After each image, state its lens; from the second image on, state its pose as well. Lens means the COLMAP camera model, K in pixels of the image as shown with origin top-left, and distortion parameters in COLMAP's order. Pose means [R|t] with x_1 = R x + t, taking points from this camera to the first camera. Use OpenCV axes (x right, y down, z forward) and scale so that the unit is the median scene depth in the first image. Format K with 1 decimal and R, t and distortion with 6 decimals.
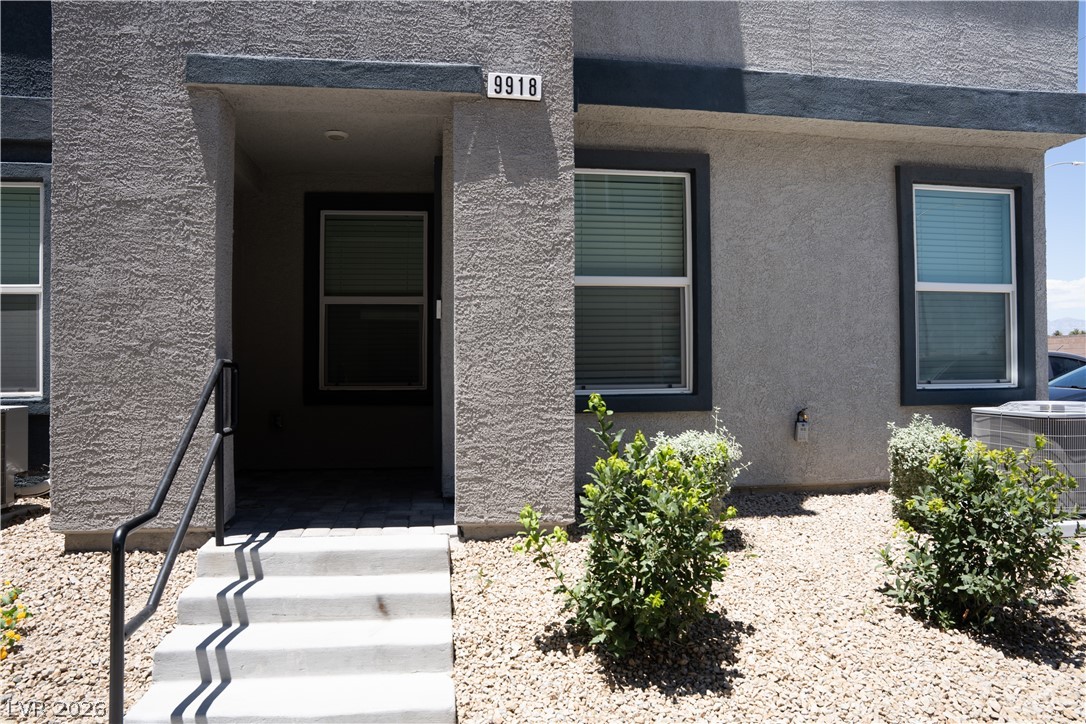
lens RADIAL K [[756.8, 0, 542.4], [0, 756.8, 338.8], [0, 0, 1]] dist [-0.165833, 0.140631]
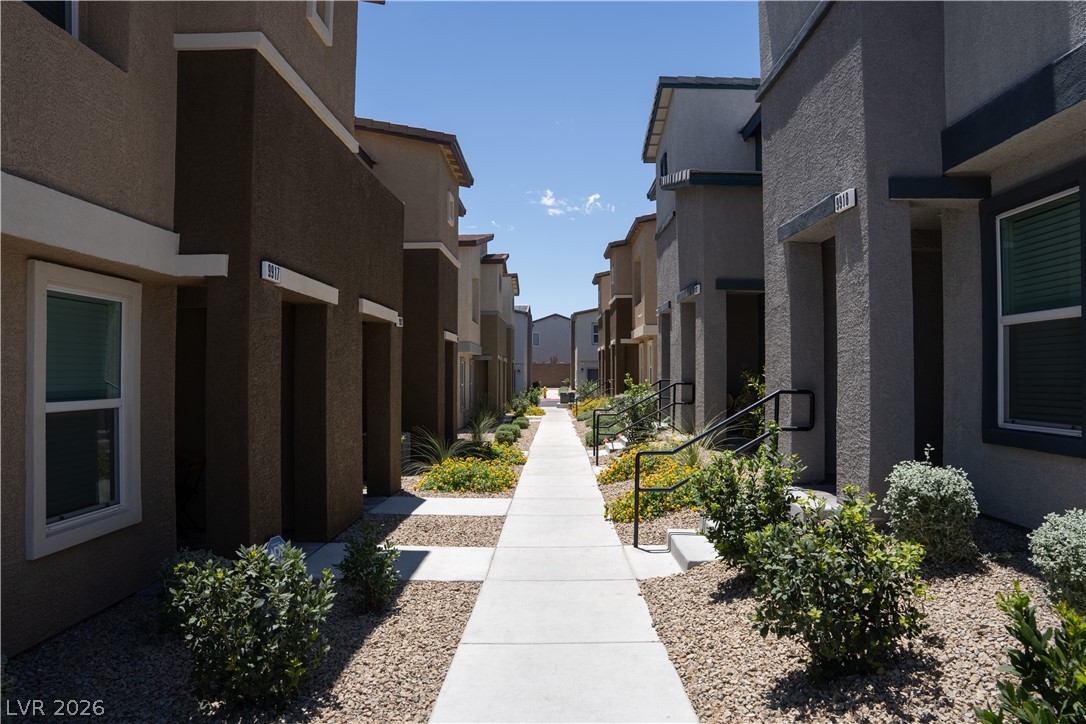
lens RADIAL K [[745.6, 0, 543.0], [0, 745.6, 362.0], [0, 0, 1]] dist [-0.105518, -0.001658]
pose [[-0.172718, -0.020939, -0.984749, 1.102731], [0.010200, 0.999682, -0.023045, -0.002889], [0.984918, -0.014025, -0.172450, 0.516184]]
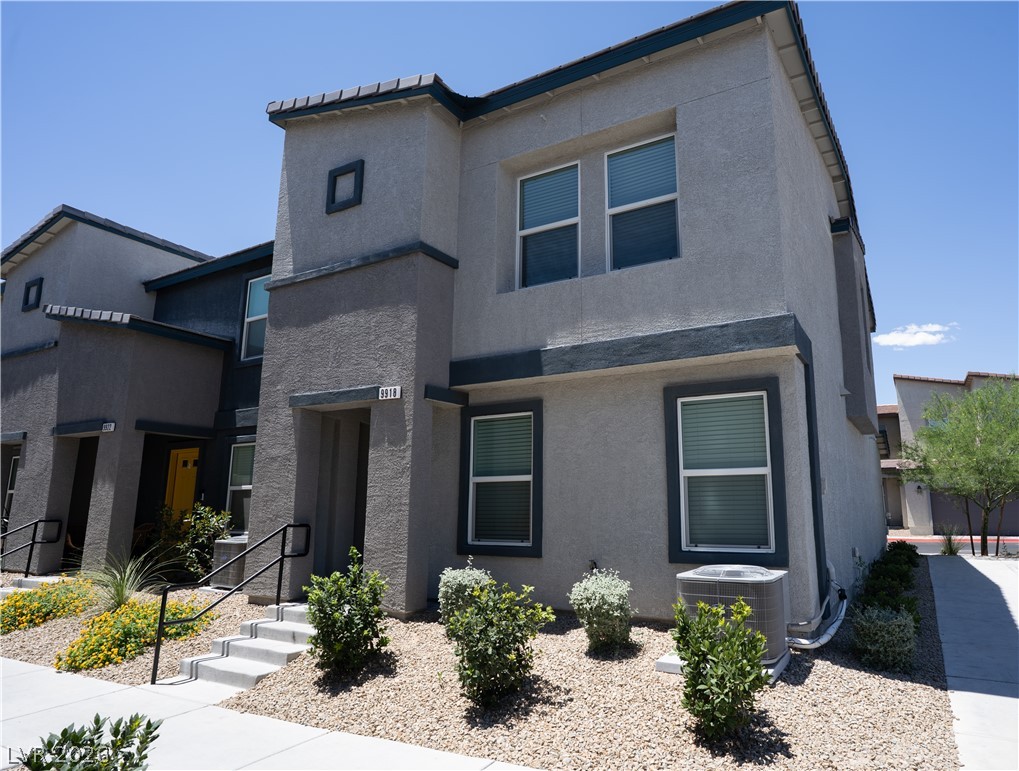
lens RADIAL K [[670.8, 0, 509.5], [0, 670.8, 385.5], [0, 0, 1]] dist [0.001462, 0.002500]
pose [[0.768988, -0.118603, -0.628165, 1.105699], [0.010841, 0.984916, -0.172691, -0.020863], [0.639172, 0.125987, 0.758674, -0.181803]]
